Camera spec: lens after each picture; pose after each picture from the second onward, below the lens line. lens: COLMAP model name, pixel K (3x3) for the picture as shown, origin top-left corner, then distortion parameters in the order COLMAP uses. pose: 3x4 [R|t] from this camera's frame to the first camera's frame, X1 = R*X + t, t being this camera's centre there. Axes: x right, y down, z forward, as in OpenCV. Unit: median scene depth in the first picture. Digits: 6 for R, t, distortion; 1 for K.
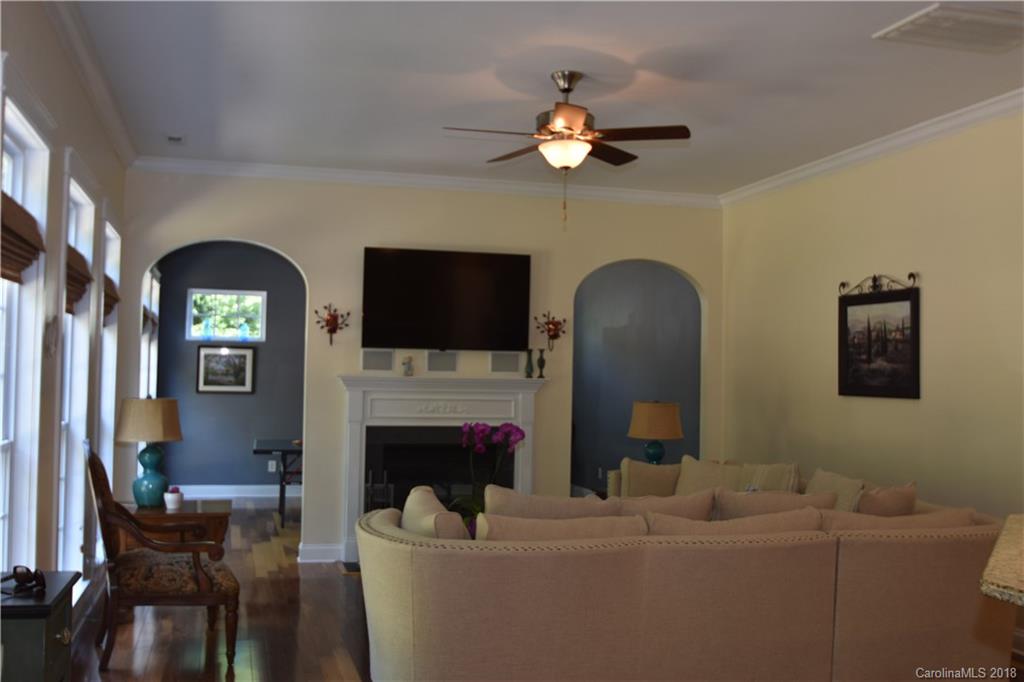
lens RADIAL K [[1024.6, 0, 512.3], [0, 1024.6, 326.8], [0, 0, 1]] dist [-0.057096, 0.005465]
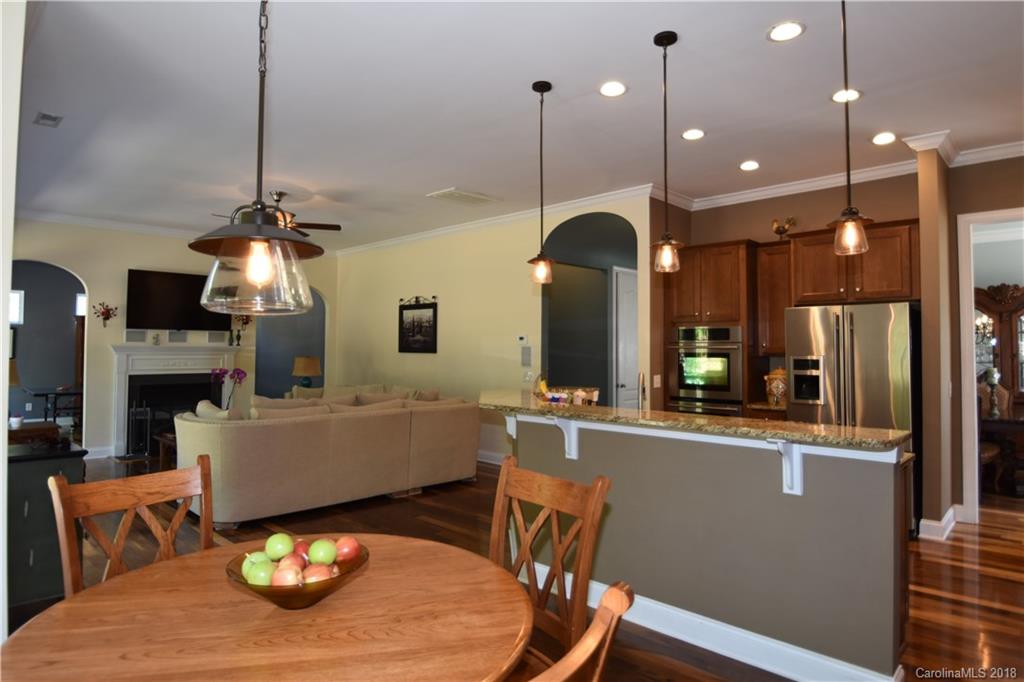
lens RADIAL K [[598.2, 0, 512.0], [0, 598.2, 341.0], [0, 0, 1]] dist [-0.001733, -0.000380]
pose [[0.858866, -0.006218, 0.512163, -0.115372], [-0.014269, 0.999248, 0.036059, -0.004111], [-0.512002, -0.038278, 0.858131, -0.187612]]
